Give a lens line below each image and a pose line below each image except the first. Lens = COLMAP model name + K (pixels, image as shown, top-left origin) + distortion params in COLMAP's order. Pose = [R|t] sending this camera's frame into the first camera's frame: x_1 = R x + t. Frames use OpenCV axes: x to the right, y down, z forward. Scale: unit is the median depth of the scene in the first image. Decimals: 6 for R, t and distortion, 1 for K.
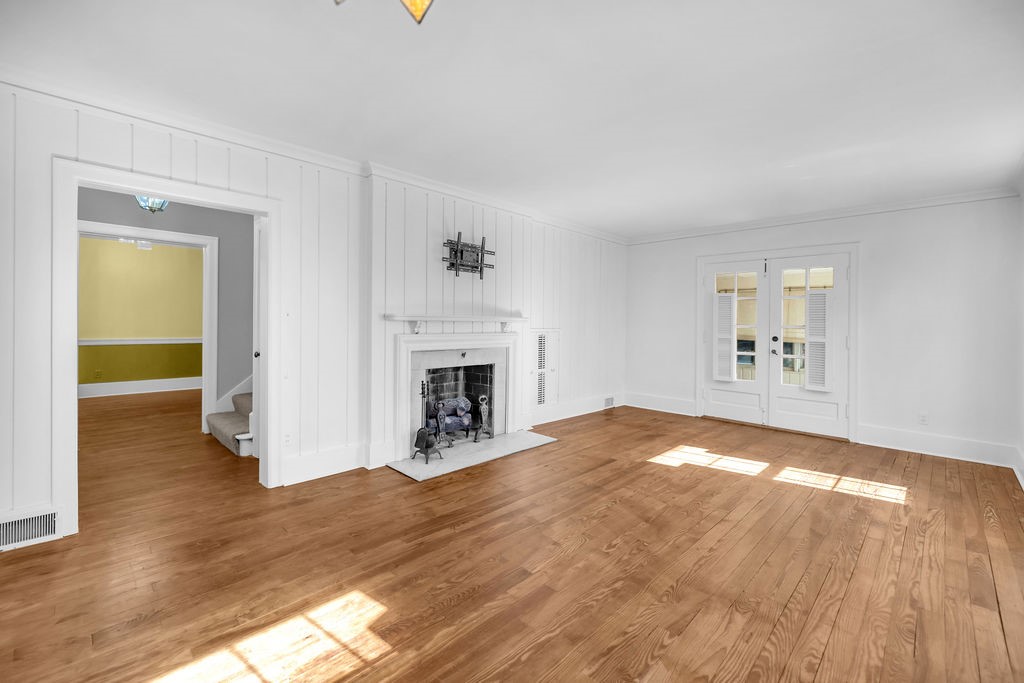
lens RADIAL K [[432.7, 0, 494.4], [0, 432.7, 317.1], [0, 0, 1]] dist [-0.000354, -0.000401]
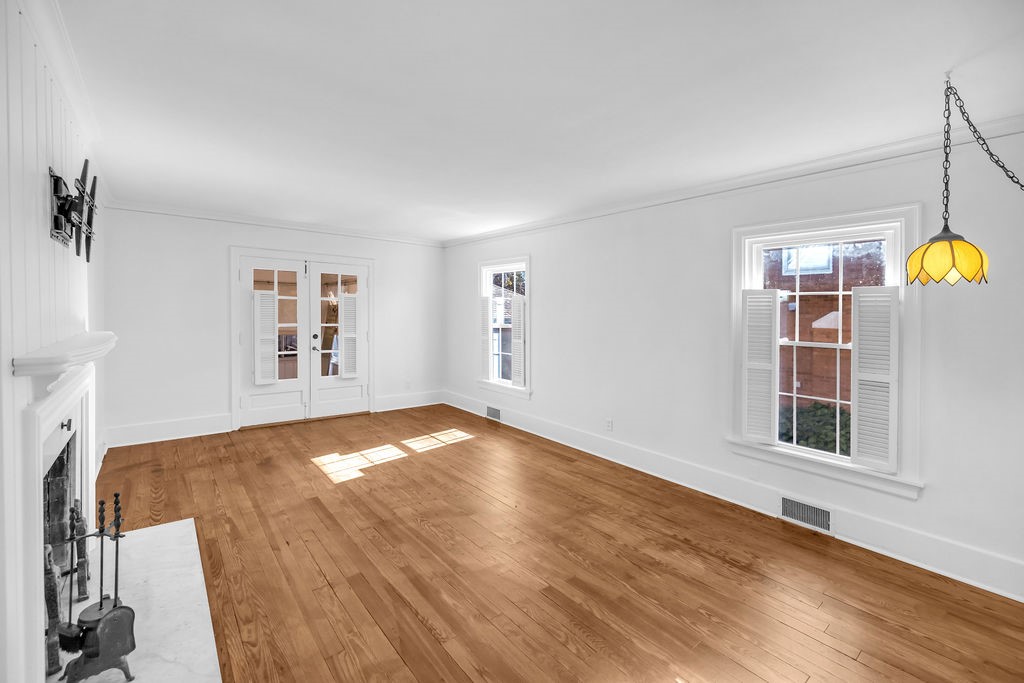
lens RADIAL K [[448.9, 0, 511.8], [0, 448.9, 291.5], [0, 0, 1]] dist [-0.000122, -0.000313]
pose [[0.073328, 0.029207, 0.996880, -0.755238], [-0.031299, 0.999146, -0.026971, -0.080795], [-0.996817, -0.029223, 0.074180, 0.730208]]
